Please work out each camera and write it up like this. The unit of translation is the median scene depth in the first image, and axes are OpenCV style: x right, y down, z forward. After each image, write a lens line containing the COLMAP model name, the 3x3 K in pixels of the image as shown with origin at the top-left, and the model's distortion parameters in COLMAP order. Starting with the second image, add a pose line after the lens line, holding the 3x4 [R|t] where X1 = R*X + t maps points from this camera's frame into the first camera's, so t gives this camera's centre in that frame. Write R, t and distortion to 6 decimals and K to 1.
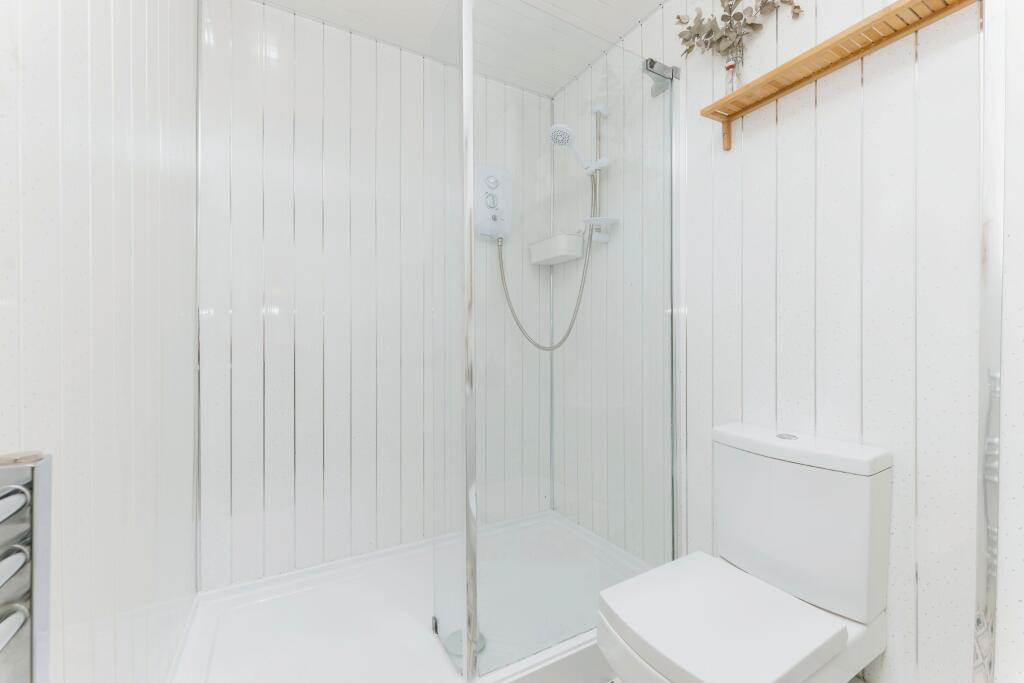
lens RADIAL K [[417.4, 0, 512.0], [0, 417.4, 341.5], [0, 0, 1]] dist [0.000039, -0.000192]
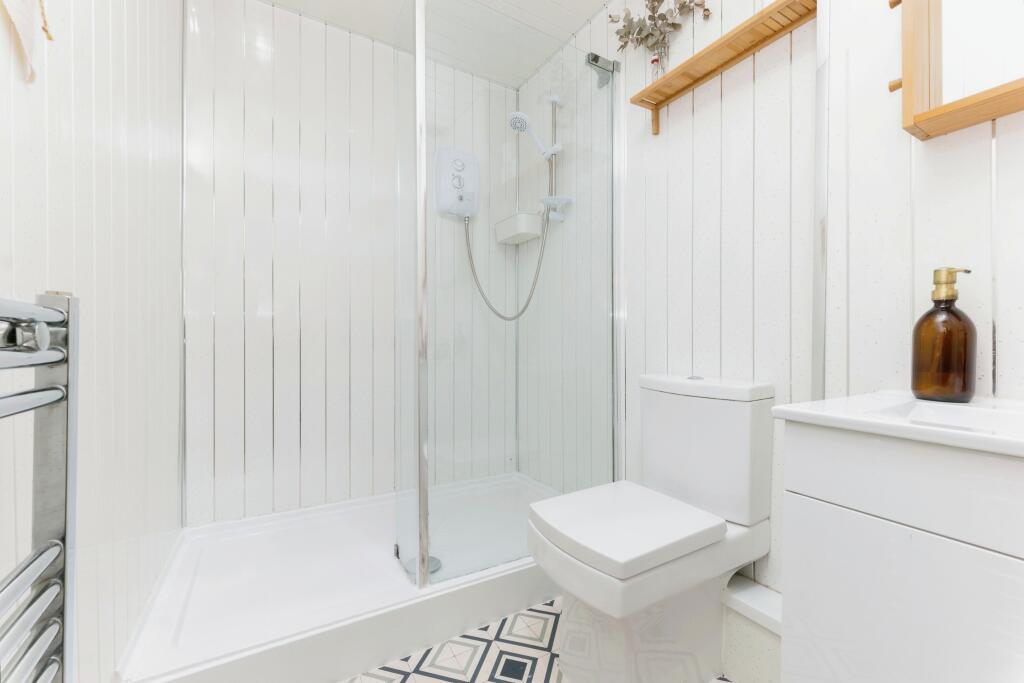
lens RADIAL K [[415.3, 0, 513.9], [0, 415.3, 340.7], [0, 0, 1]] dist [-0.000142, 0.000070]
pose [[0.999684, 0.003955, 0.024817, 0.099827], [-0.004076, 0.999980, 0.004827, 0.099932], [-0.024797, -0.004927, 0.999680, -0.126242]]
